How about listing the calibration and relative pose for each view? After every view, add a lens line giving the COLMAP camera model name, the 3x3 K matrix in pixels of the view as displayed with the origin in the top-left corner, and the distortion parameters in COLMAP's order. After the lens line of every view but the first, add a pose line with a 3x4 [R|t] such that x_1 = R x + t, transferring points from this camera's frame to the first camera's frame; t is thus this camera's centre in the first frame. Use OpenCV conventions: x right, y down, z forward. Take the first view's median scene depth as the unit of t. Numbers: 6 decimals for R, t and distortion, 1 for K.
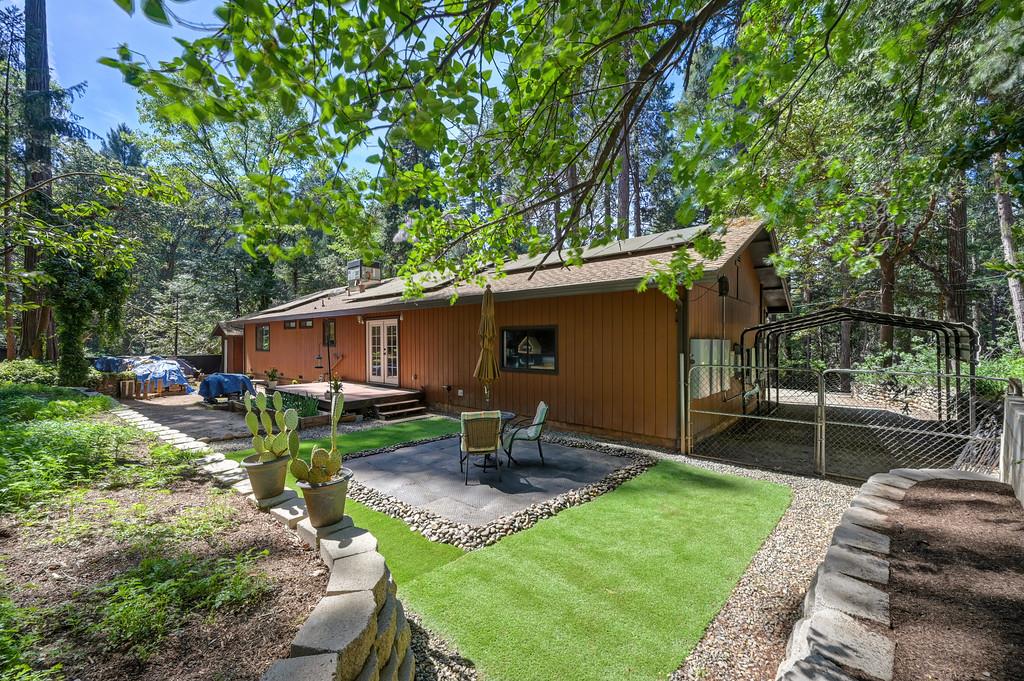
lens RADIAL K [[403.2, 0, 509.1], [0, 403.2, 341.8], [0, 0, 1]] dist [-0.001467, 0.000173]
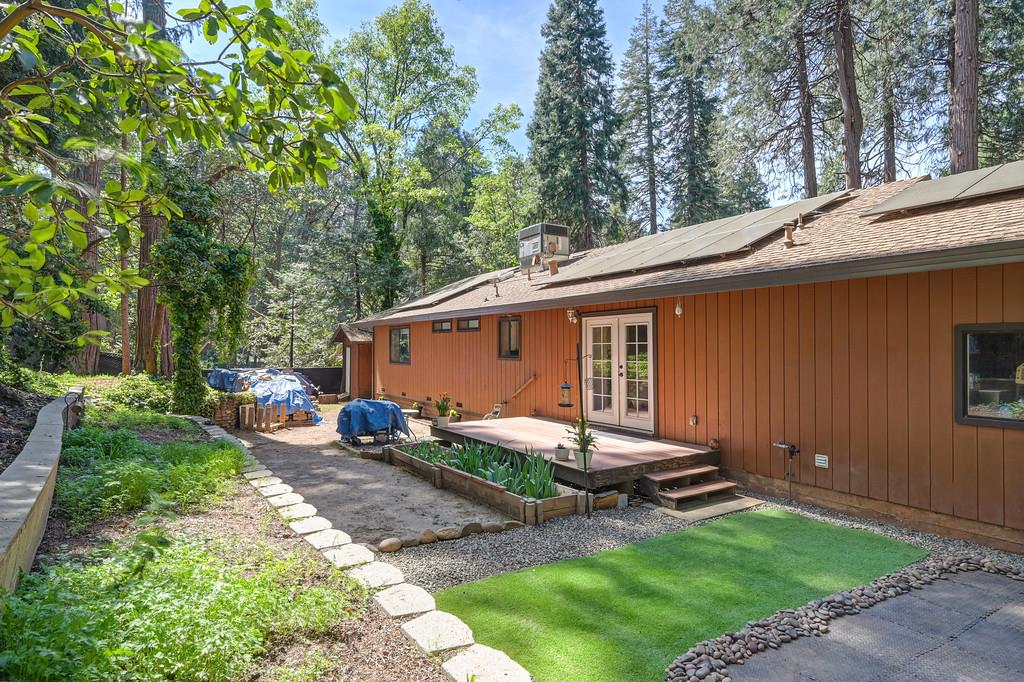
lens RADIAL K [[549.6, 0, 509.1], [0, 549.6, 343.9], [0, 0, 1]] dist [-0.002742, -0.000742]
pose [[0.958406, -0.000579, -0.285409, -0.208713], [-0.001933, 0.999962, -0.008520, -0.005929], [0.285403, 0.008717, 0.958368, 0.181656]]
